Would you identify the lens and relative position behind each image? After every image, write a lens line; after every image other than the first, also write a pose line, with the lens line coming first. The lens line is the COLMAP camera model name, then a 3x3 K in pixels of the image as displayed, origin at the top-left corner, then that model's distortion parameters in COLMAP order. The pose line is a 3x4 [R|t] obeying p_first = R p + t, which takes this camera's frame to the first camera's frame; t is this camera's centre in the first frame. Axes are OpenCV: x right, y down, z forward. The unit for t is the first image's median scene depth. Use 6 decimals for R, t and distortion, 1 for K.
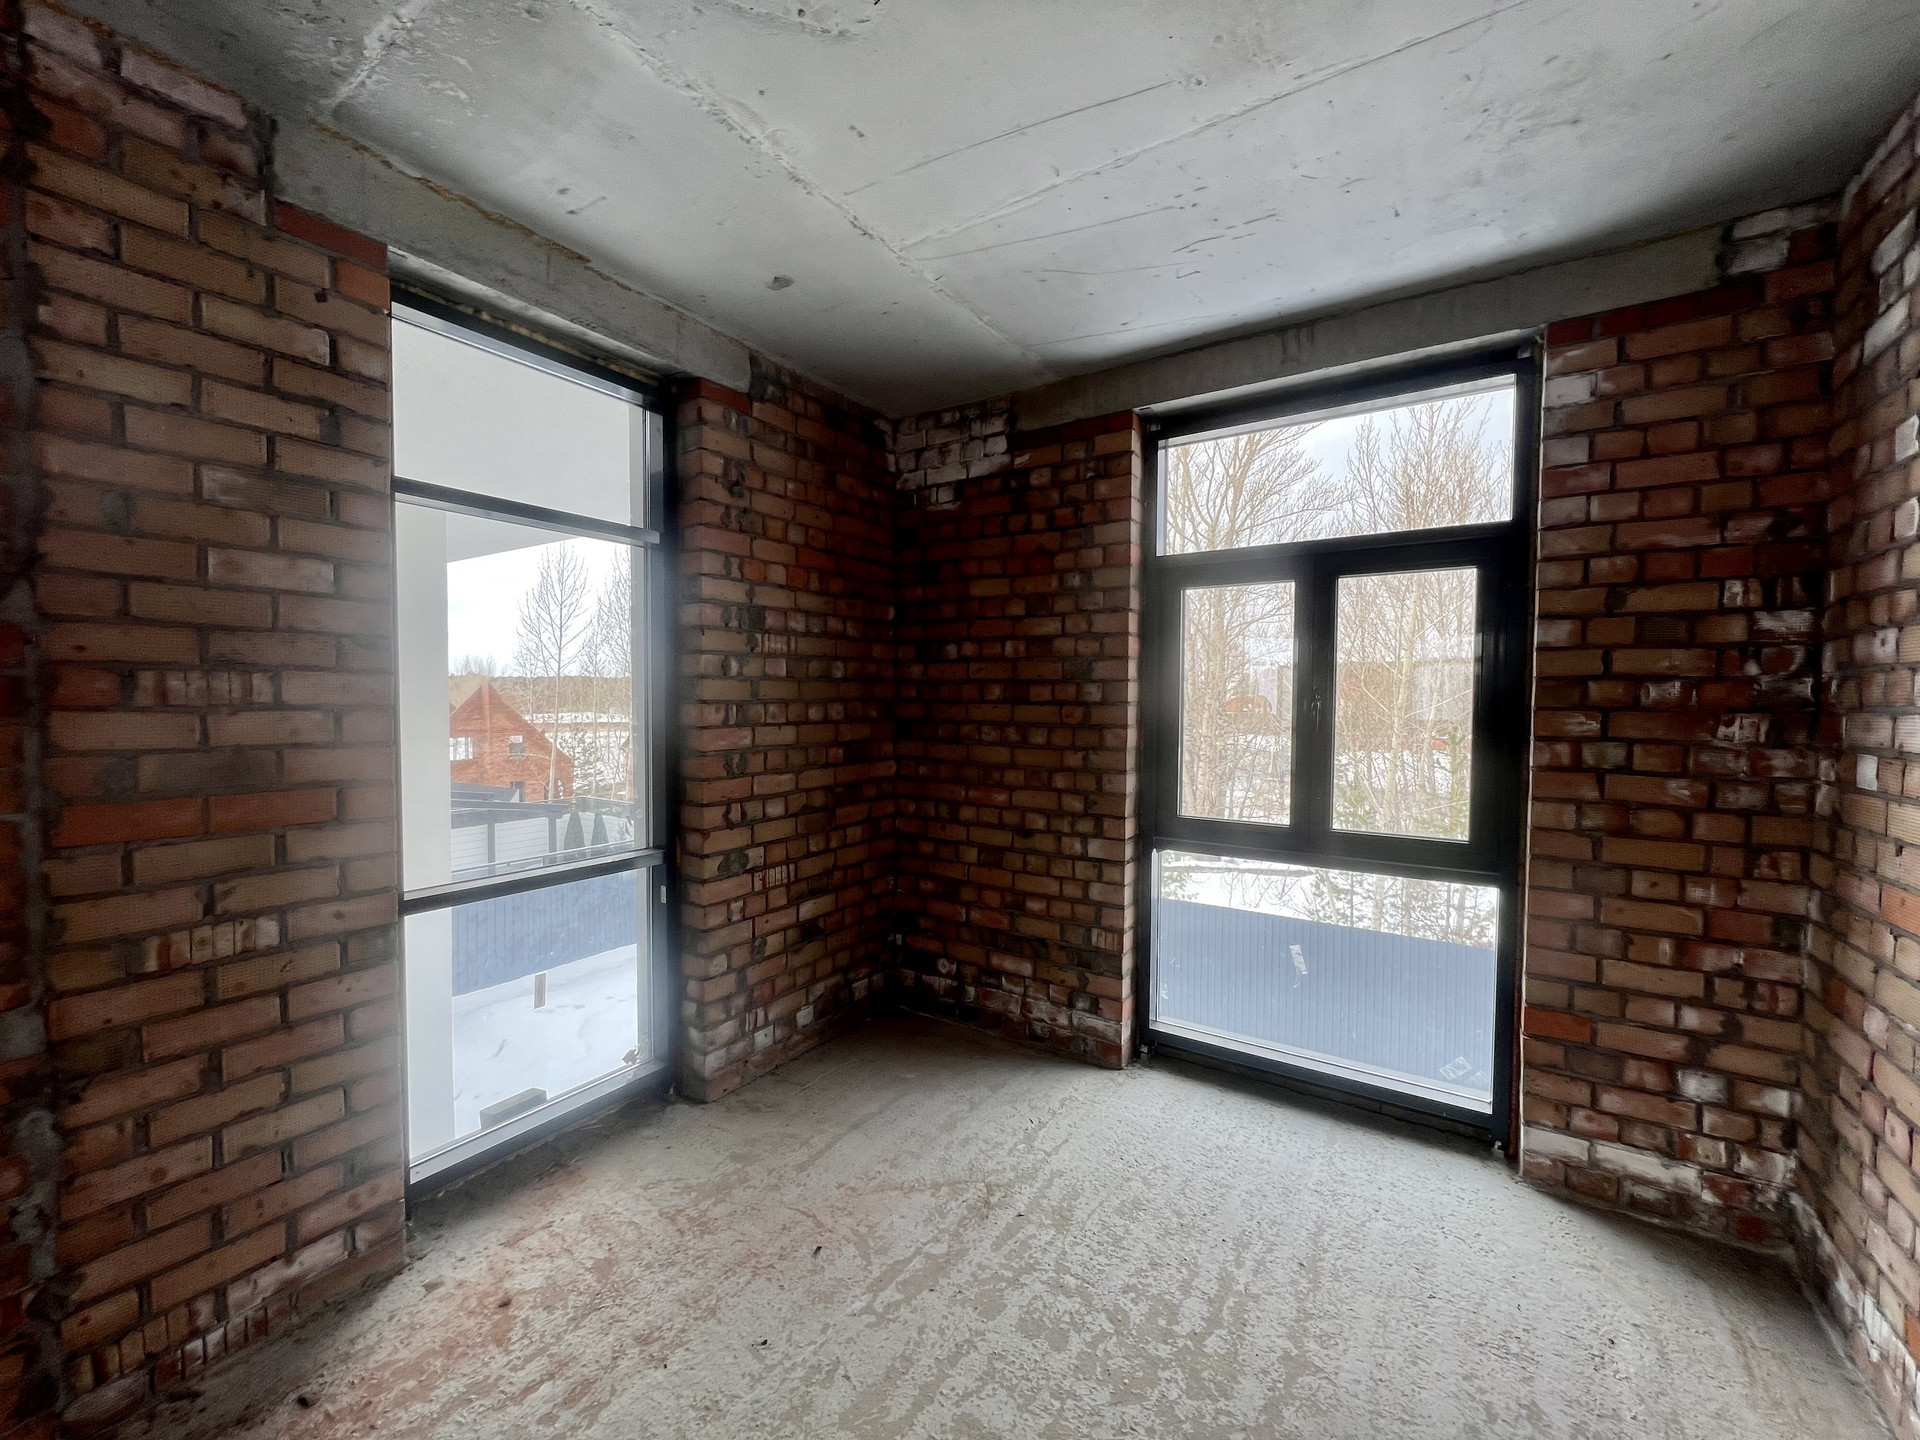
lens RADIAL K [[765.5, 0, 960.8], [0, 765.5, 721.8], [0, 0, 1]] dist [-0.002070, 0.000488]
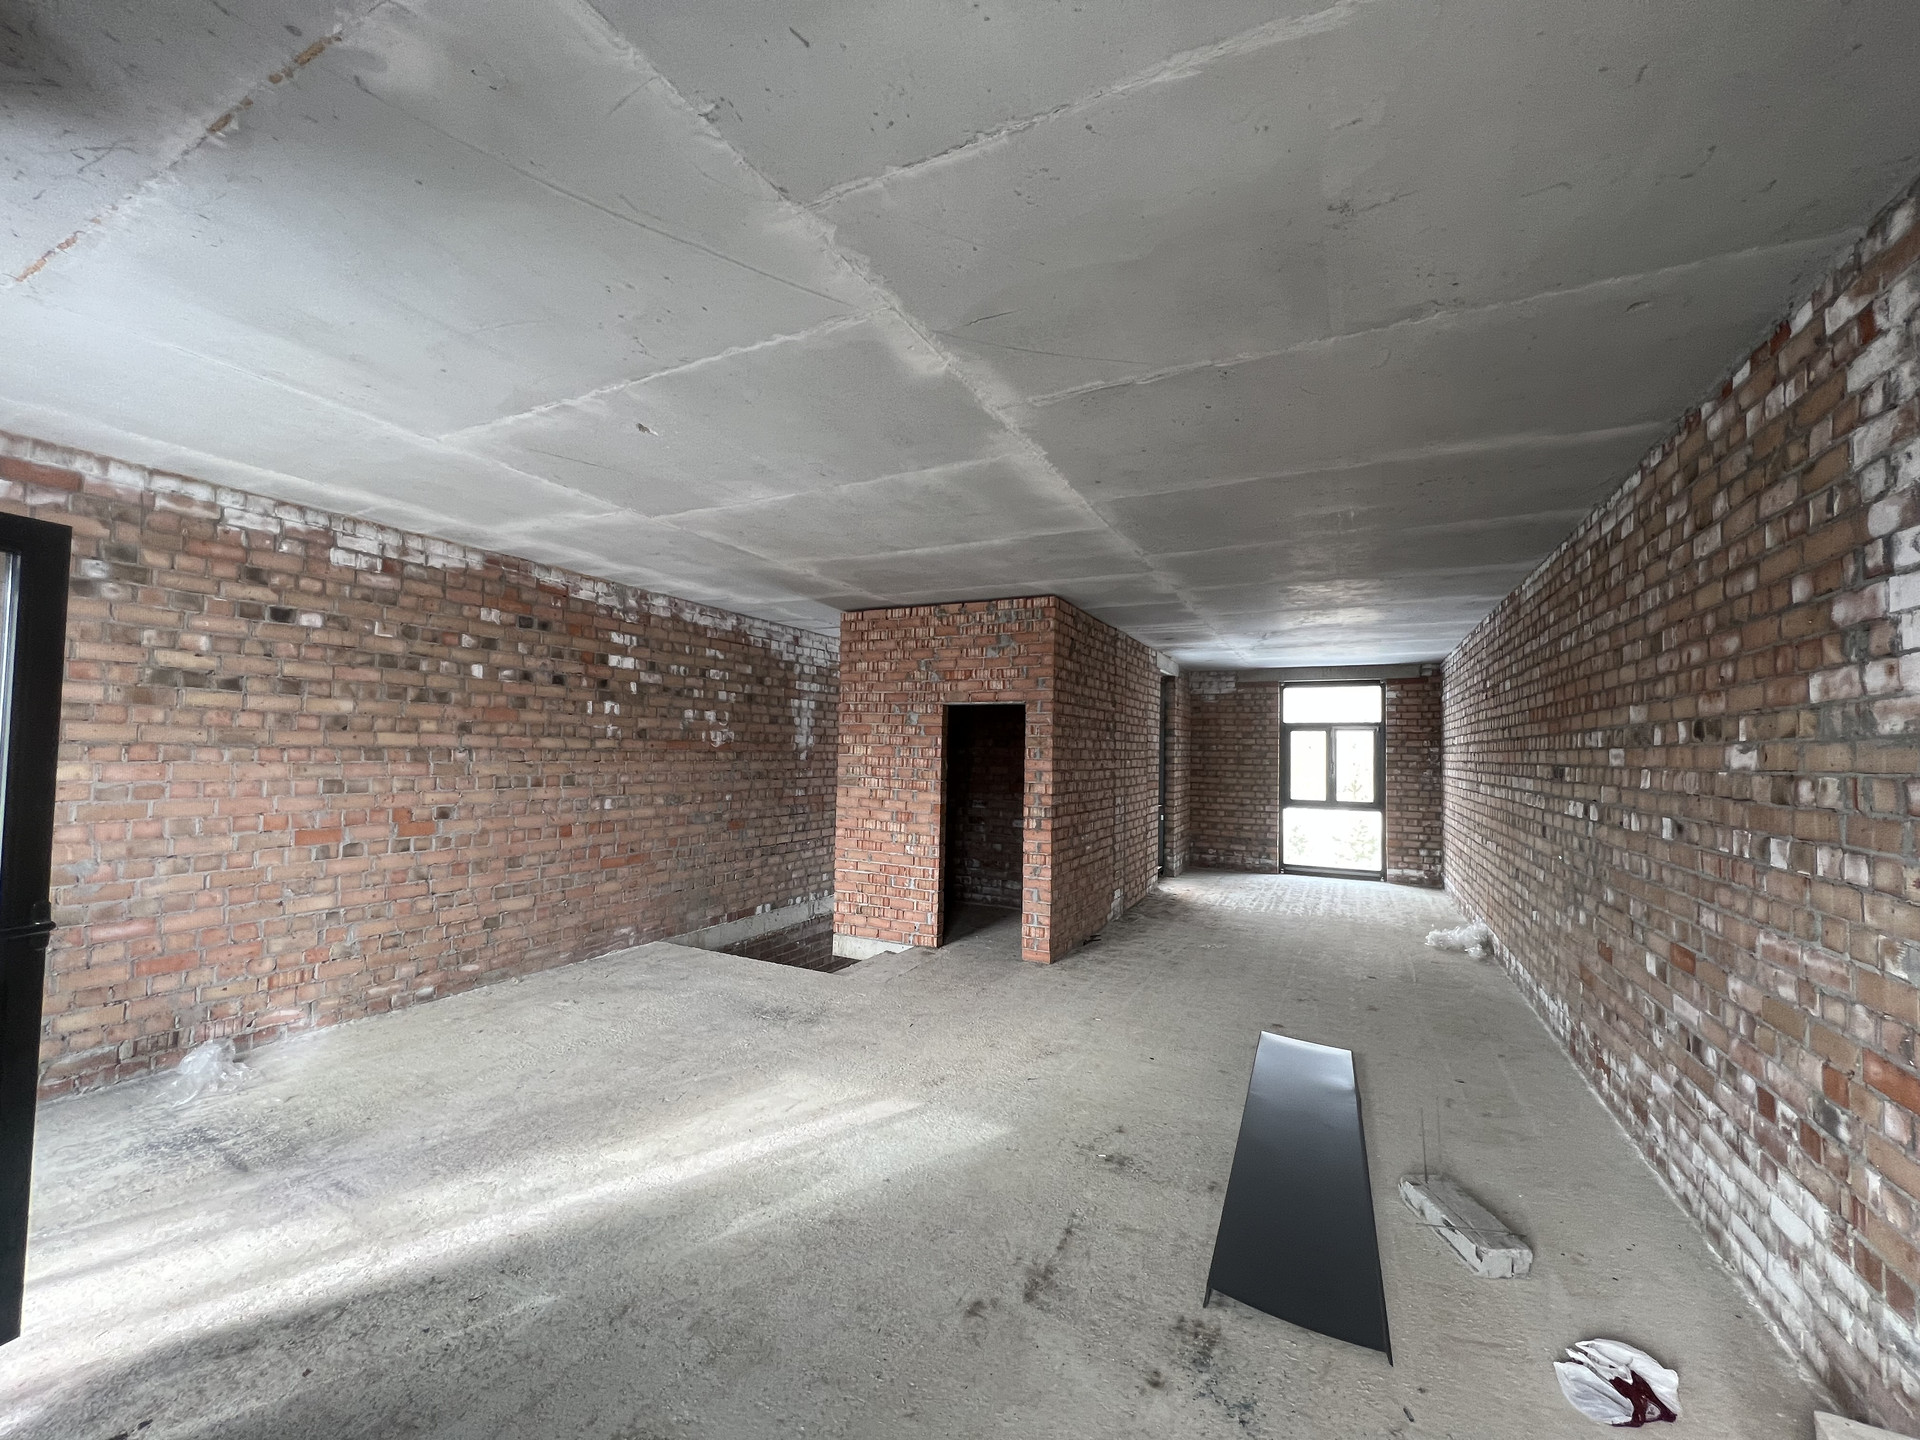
lens RADIAL K [[765.5, 0, 959.4], [0, 765.5, 721.2], [0, 0, 1]] dist [-0.002070, 0.000488]
pose [[0.995708, 0.011474, 0.091839, -1.839734], [-0.005205, 0.997658, -0.068208, 0.024349], [-0.092407, 0.067438, 0.993435, -2.769997]]
